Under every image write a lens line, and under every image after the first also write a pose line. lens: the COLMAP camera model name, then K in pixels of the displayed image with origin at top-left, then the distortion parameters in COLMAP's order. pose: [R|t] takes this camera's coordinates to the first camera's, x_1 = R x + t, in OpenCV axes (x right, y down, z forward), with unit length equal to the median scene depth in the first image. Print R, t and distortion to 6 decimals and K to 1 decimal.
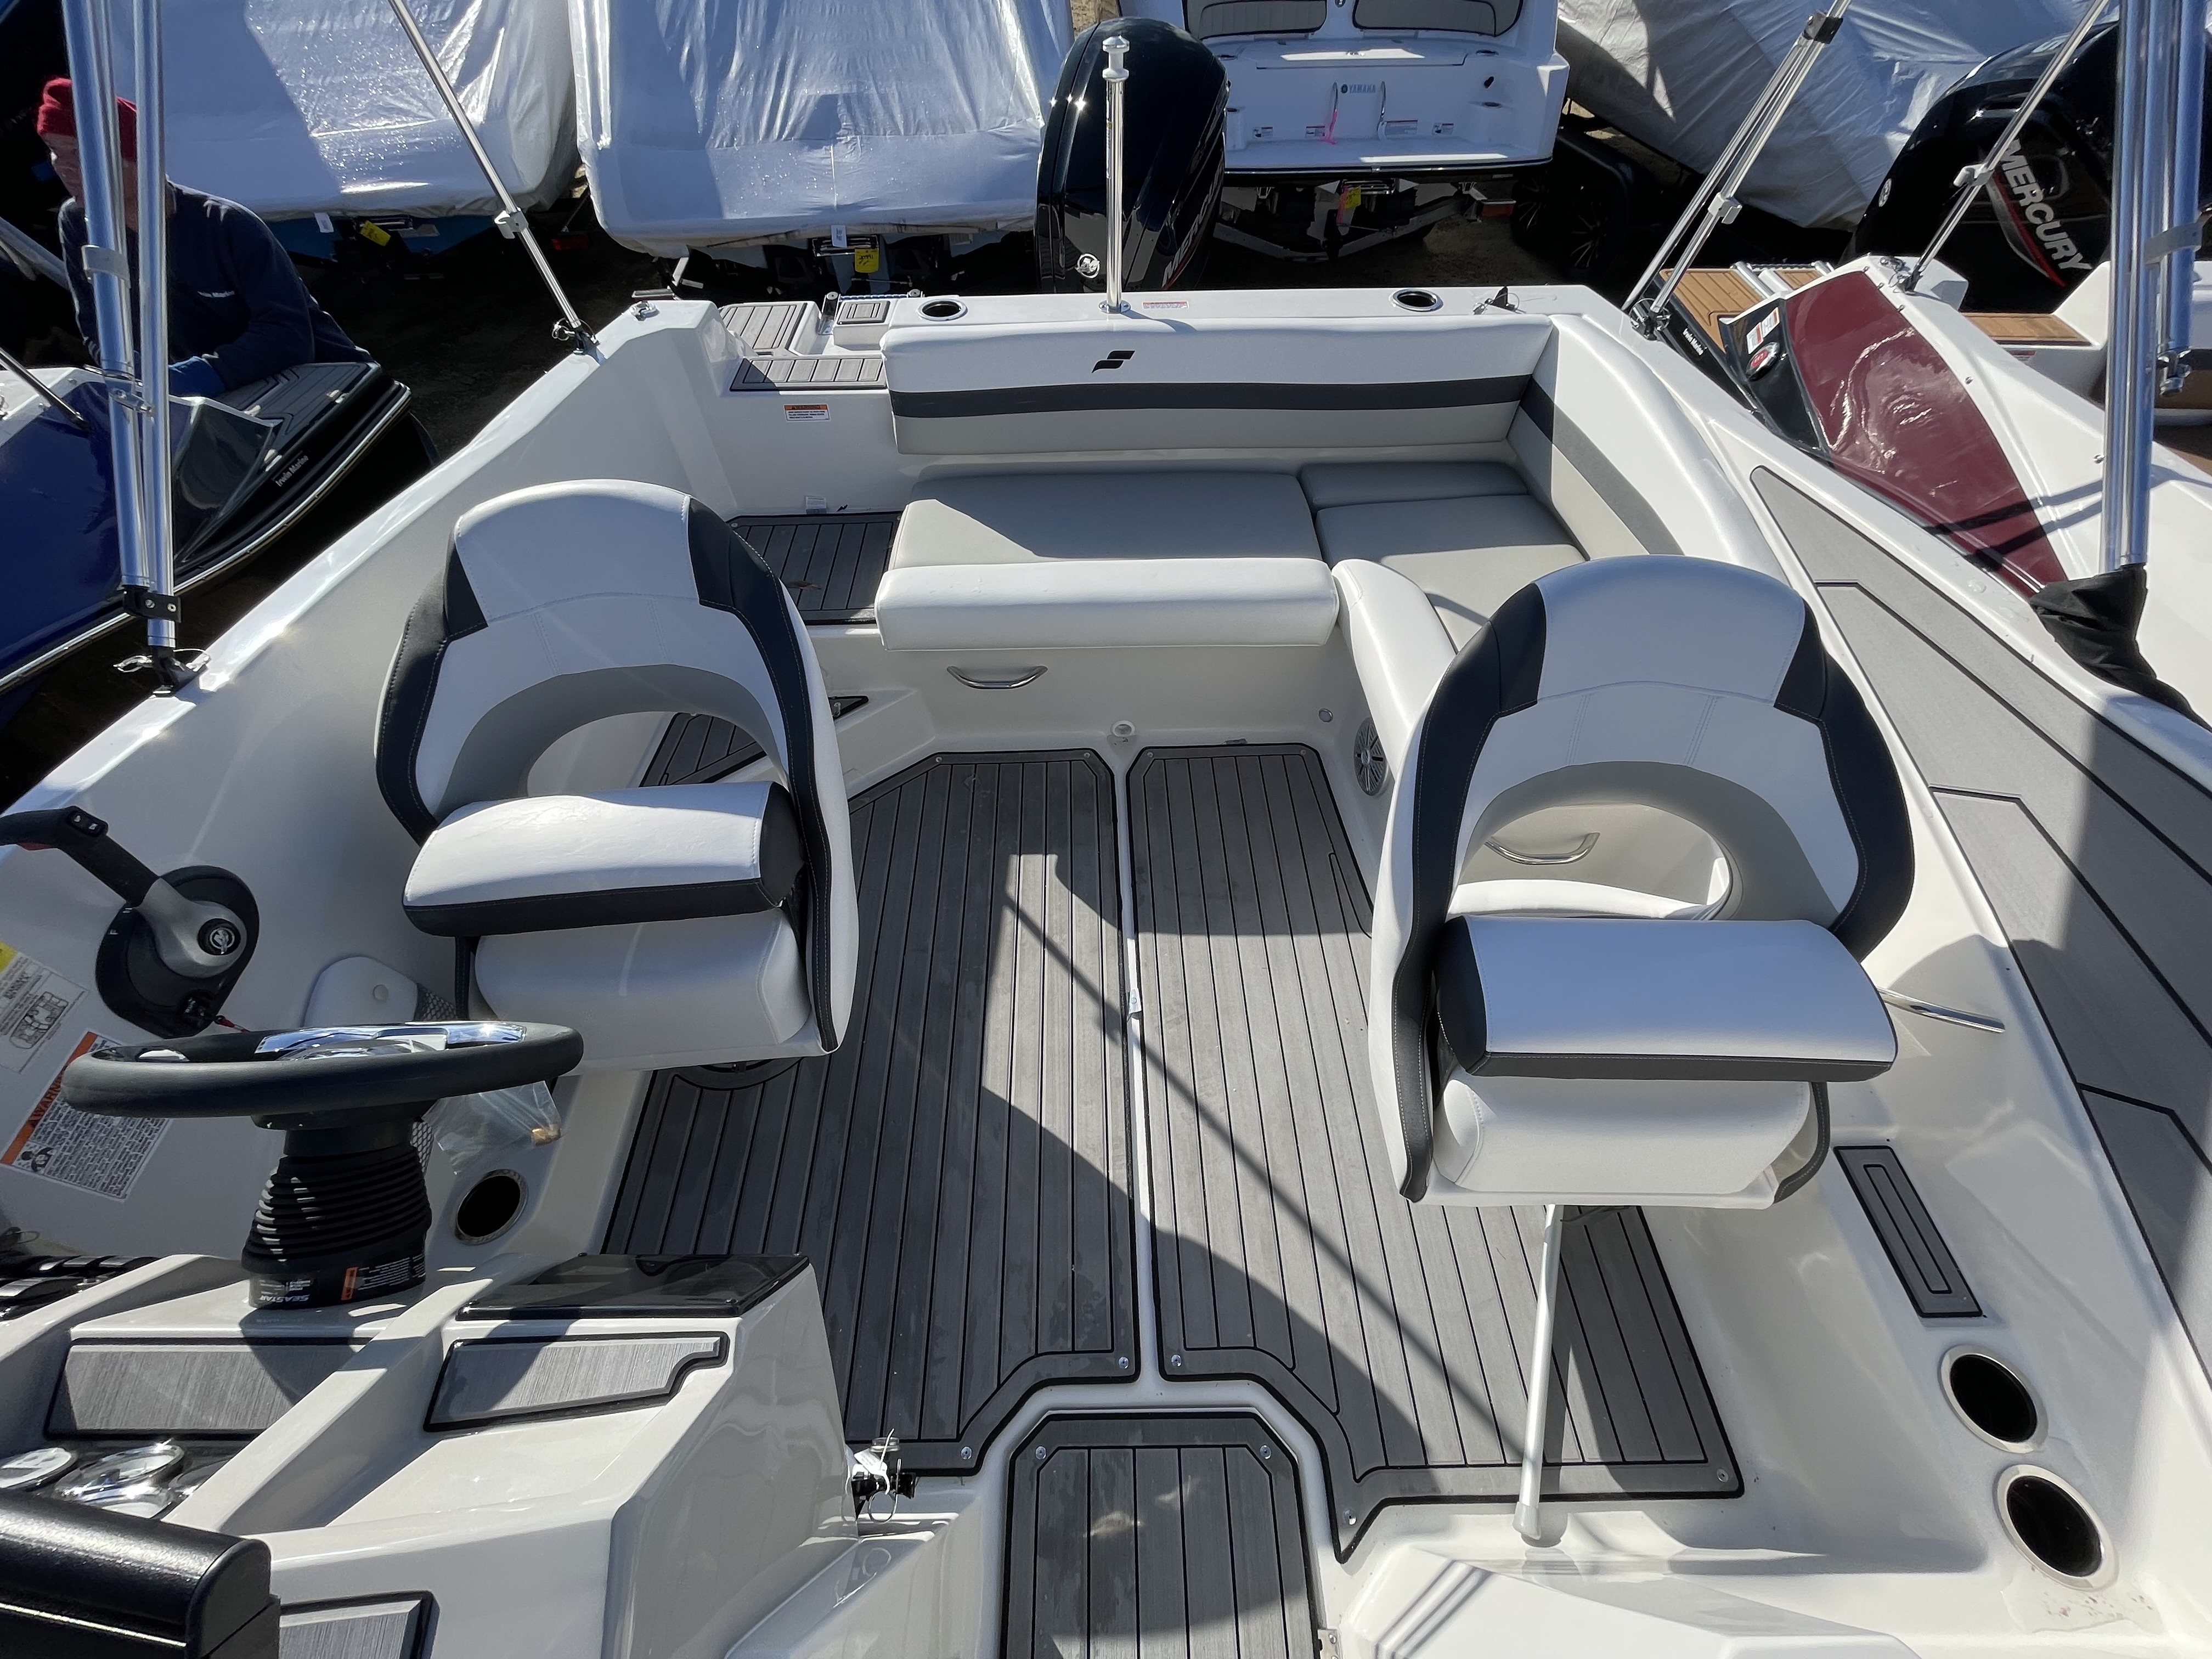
lens RADIAL K [[895.3, 0, 1106.3], [0, 895.3, 815.1], [0, 0, 1]] dist [0.001322, 0.000092]
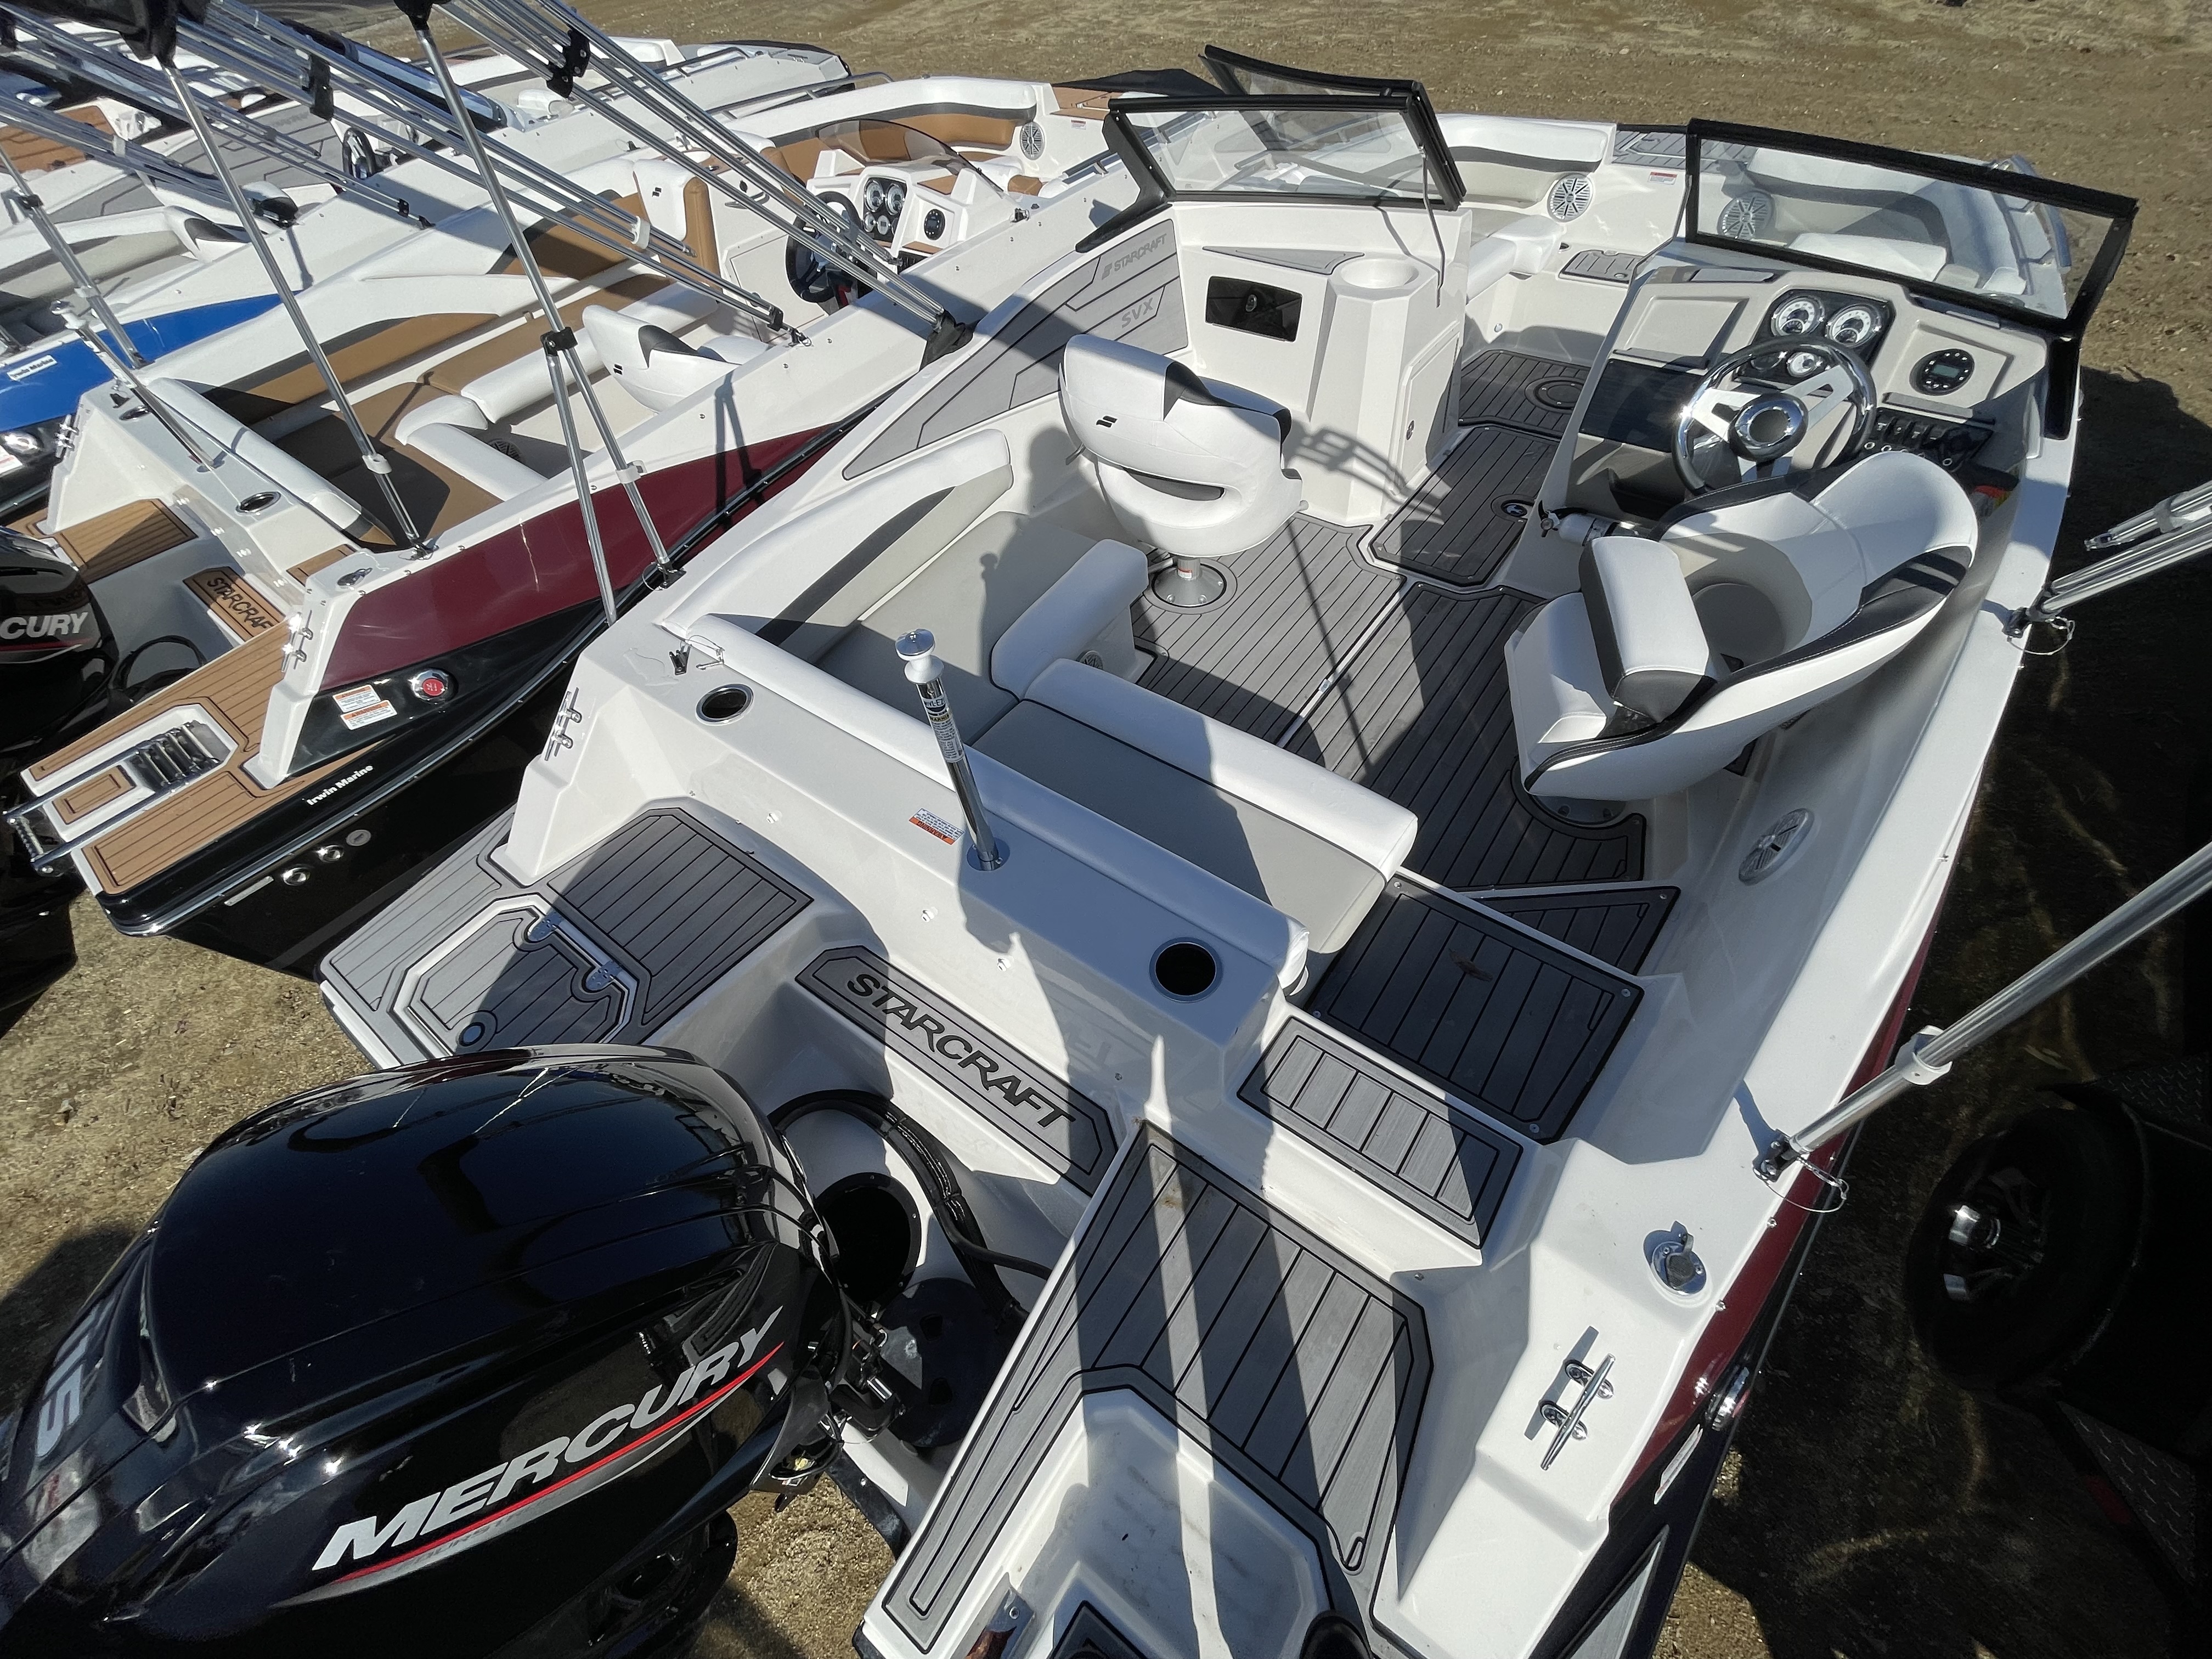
lens RADIAL K [[893.3, 0, 1104.6], [0, 893.3, 825.0], [0, 0, 1]] dist [-0.000711, -0.000012]
pose [[-0.794635, -0.423438, 0.435034, -0.419534], [0.520860, -0.107413, 0.846857, -1.261531], [-0.311864, 0.899535, 0.305906, 0.813882]]
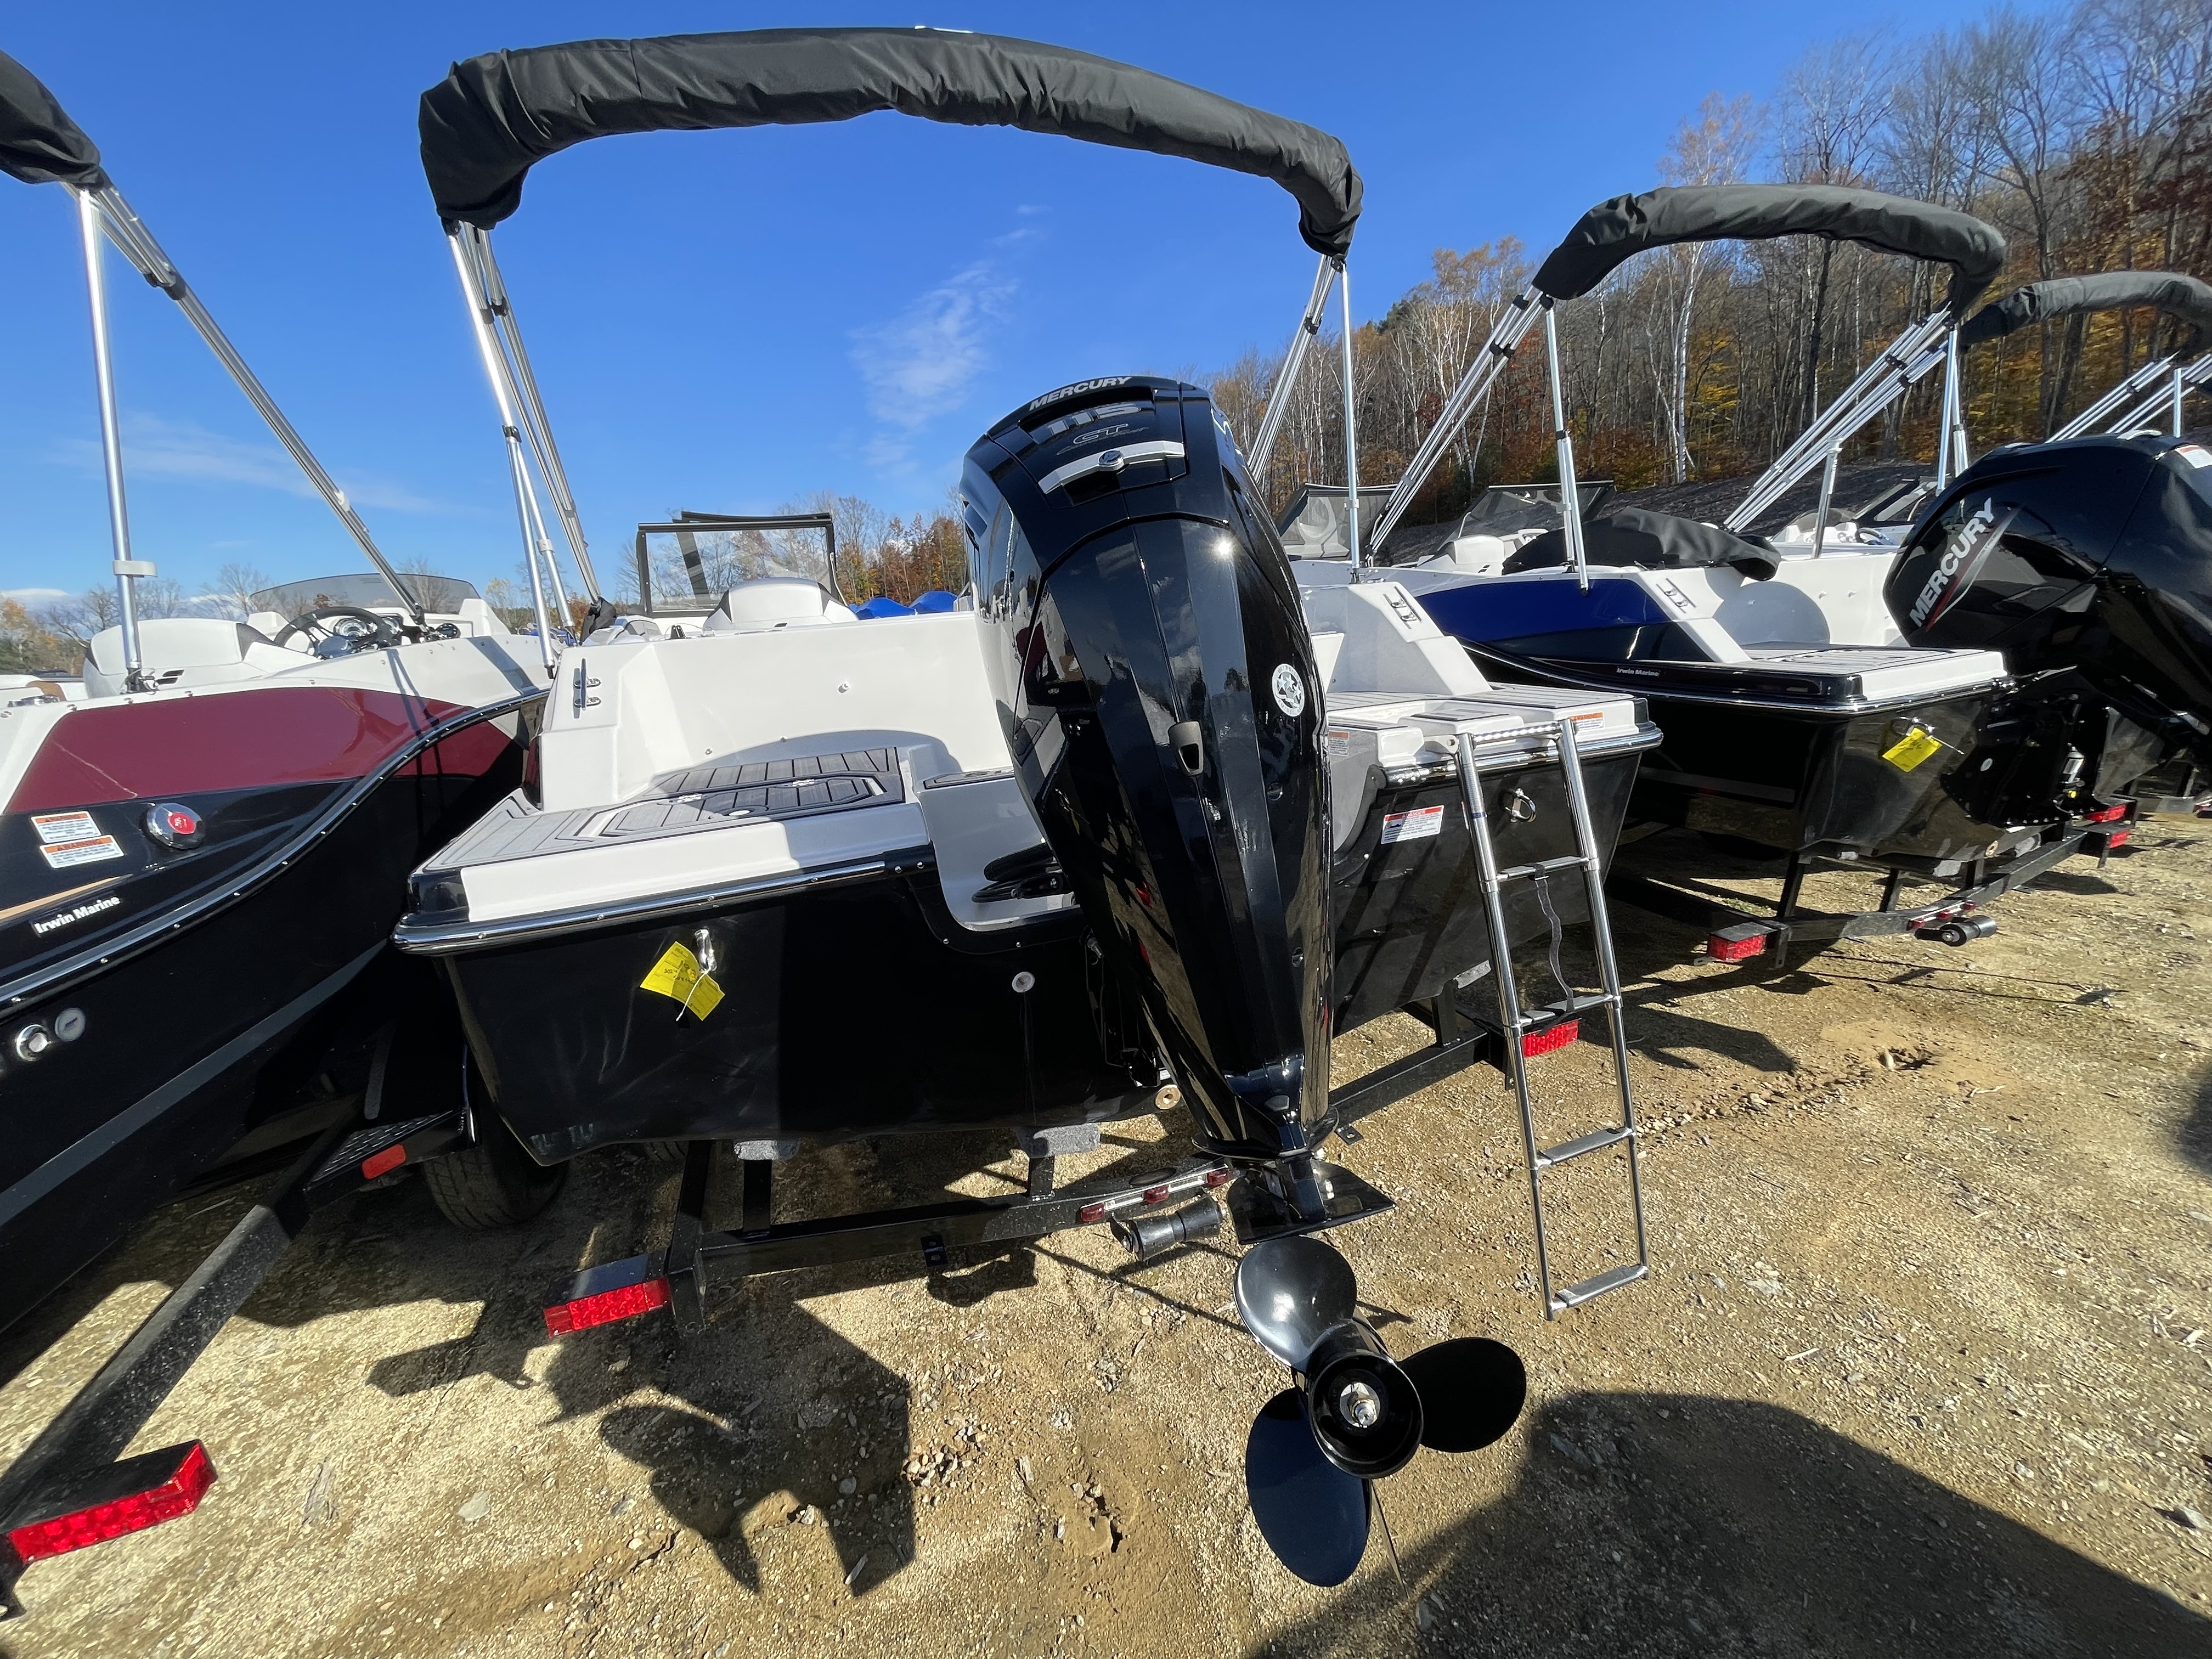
lens RADIAL K [[893.3, 0, 1104.6], [0, 893.3, 825.0], [0, 0, 1]] dist [-0.000711, -0.000012]
pose [[-0.947991, 0.161969, -0.274007, 0.300119], [-0.174340, 0.456021, 0.872726, -1.637513], [0.266307, 0.875106, -0.404066, 1.932865]]
